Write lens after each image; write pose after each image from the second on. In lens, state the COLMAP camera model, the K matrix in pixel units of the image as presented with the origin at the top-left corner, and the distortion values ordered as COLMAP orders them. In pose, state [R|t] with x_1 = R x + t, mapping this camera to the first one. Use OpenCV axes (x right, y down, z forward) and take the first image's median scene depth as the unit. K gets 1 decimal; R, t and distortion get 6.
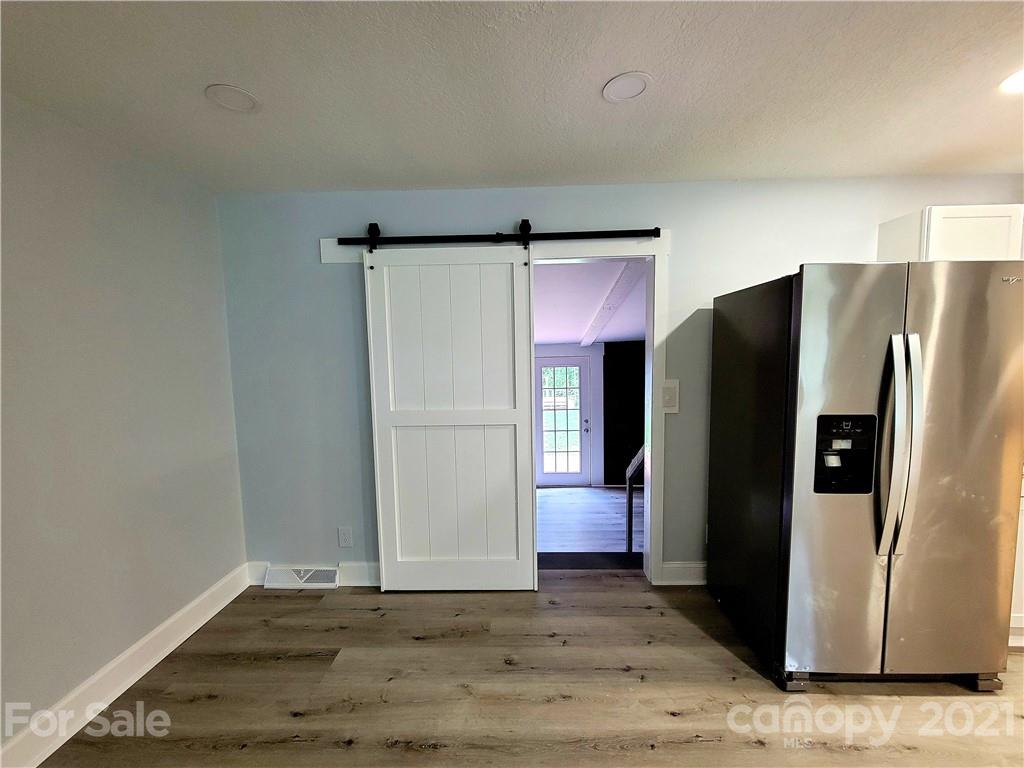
lens RADIAL K [[421.1, 0, 511.7], [0, 421.1, 387.8], [0, 0, 1]] dist [-0.000341, -0.000168]
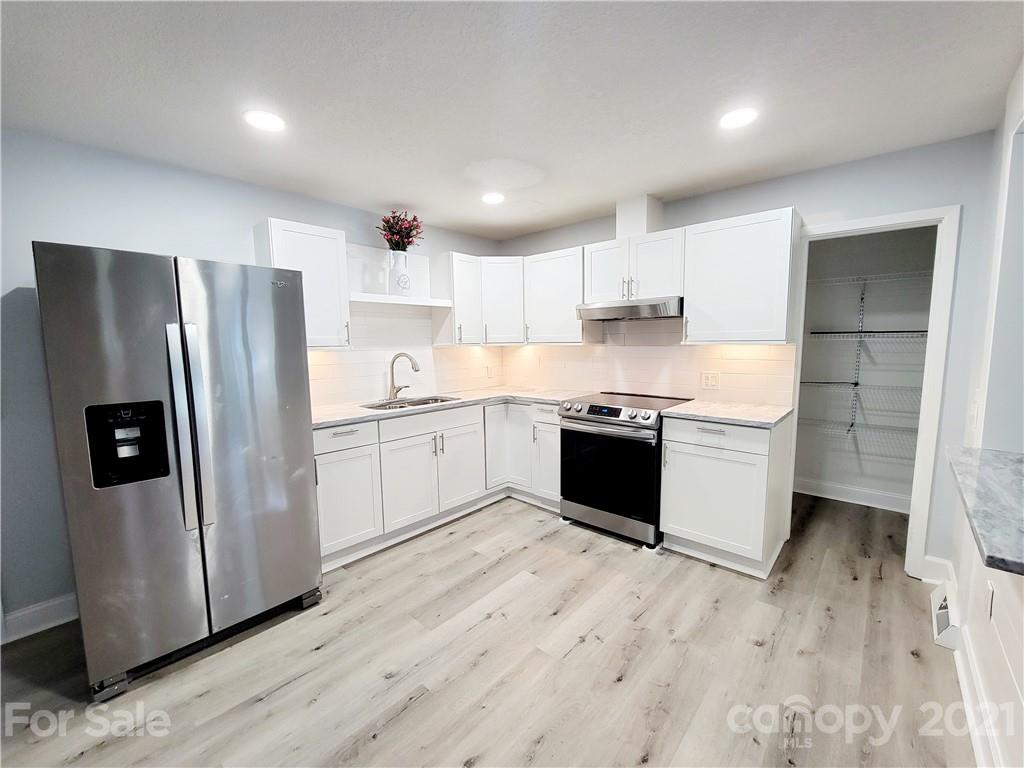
lens RADIAL K [[421.1, 0, 512.3], [0, 421.1, 385.5], [0, 0, 1]] dist [-0.000341, -0.000168]
pose [[0.648357, -0.067309, 0.758355, 0.615080], [0.055560, 0.997611, 0.041043, 0.031532], [-0.759307, 0.015523, 0.650548, -0.325451]]
